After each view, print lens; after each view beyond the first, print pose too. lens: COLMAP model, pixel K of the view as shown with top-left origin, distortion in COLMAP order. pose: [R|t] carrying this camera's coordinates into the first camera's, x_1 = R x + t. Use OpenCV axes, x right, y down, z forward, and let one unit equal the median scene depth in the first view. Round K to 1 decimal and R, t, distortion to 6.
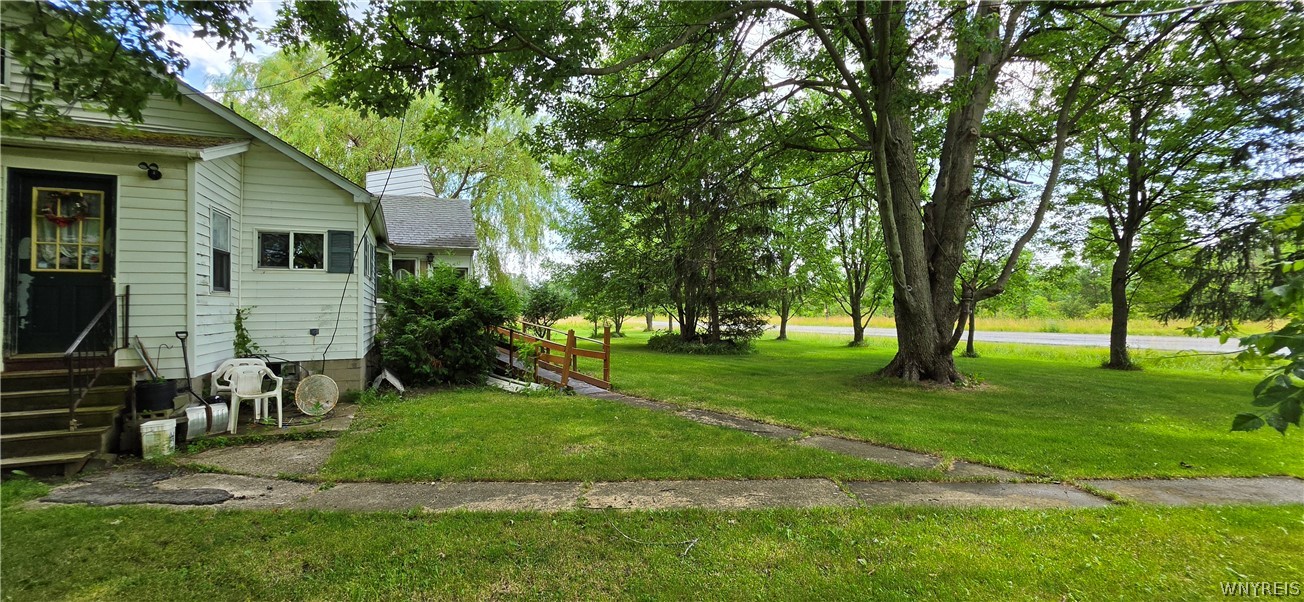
lens RADIAL K [[505.9, 0, 652.0], [0, 505.9, 301.0], [0, 0, 1]] dist [0.001185, 0.000118]
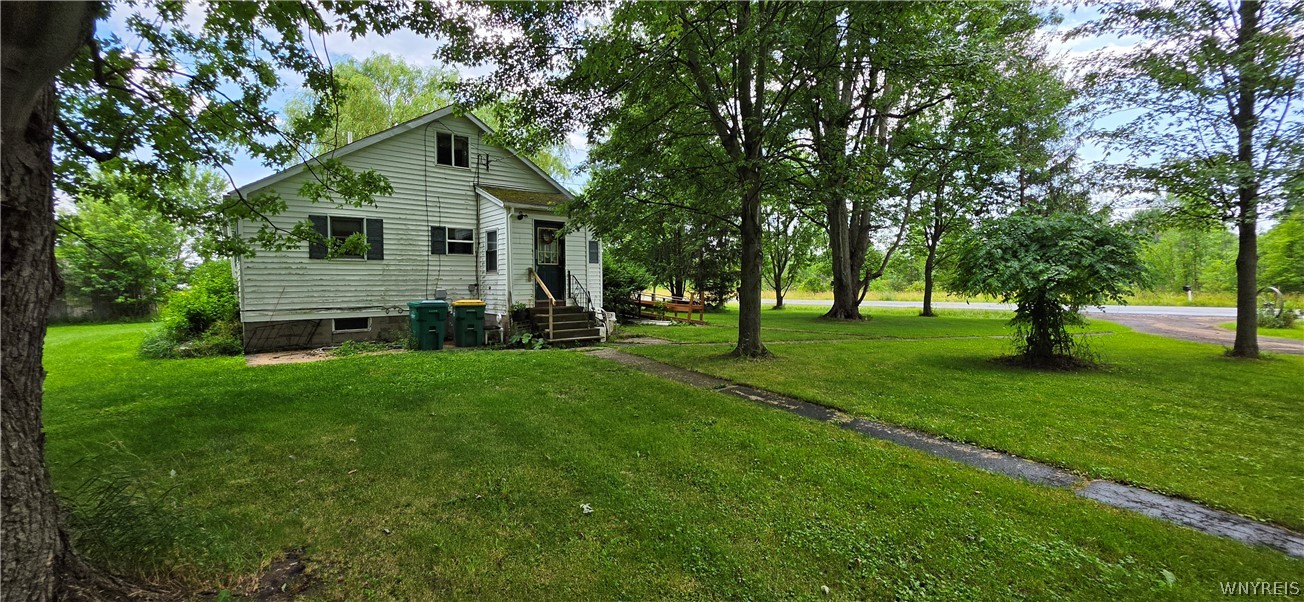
lens RADIAL K [[505.9, 0, 652.0], [0, 505.9, 301.0], [0, 0, 1]] dist [0.001185, 0.000118]
pose [[0.968948, 0.002658, 0.247252, -0.521114], [-0.015100, 0.998712, 0.048439, -0.003620], [-0.246804, -0.050669, 0.967740, -0.551686]]
